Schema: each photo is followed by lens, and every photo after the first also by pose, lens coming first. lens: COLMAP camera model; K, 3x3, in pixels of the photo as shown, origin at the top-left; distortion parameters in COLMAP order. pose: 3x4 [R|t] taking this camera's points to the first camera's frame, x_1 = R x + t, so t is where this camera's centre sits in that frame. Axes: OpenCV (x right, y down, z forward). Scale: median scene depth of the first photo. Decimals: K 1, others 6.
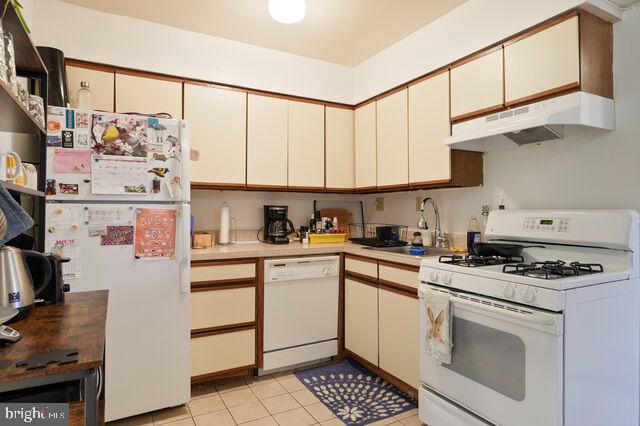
lens RADIAL K [[386.7, 0, 324.4], [0, 386.7, 211.7], [0, 0, 1]] dist [-0.001470, -0.002131]
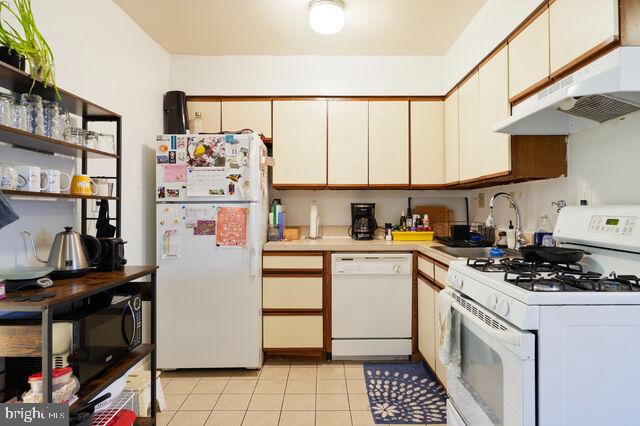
lens RADIAL K [[386.7, 0, 326.0], [0, 386.7, 211.3], [0, 0, 1]] dist [-0.001470, -0.002131]
pose [[0.871554, -0.000600, -0.490299, 0.390661], [0.003740, 0.999978, 0.005425, 0.000305], [0.490285, -0.006562, 0.871538, 0.050401]]
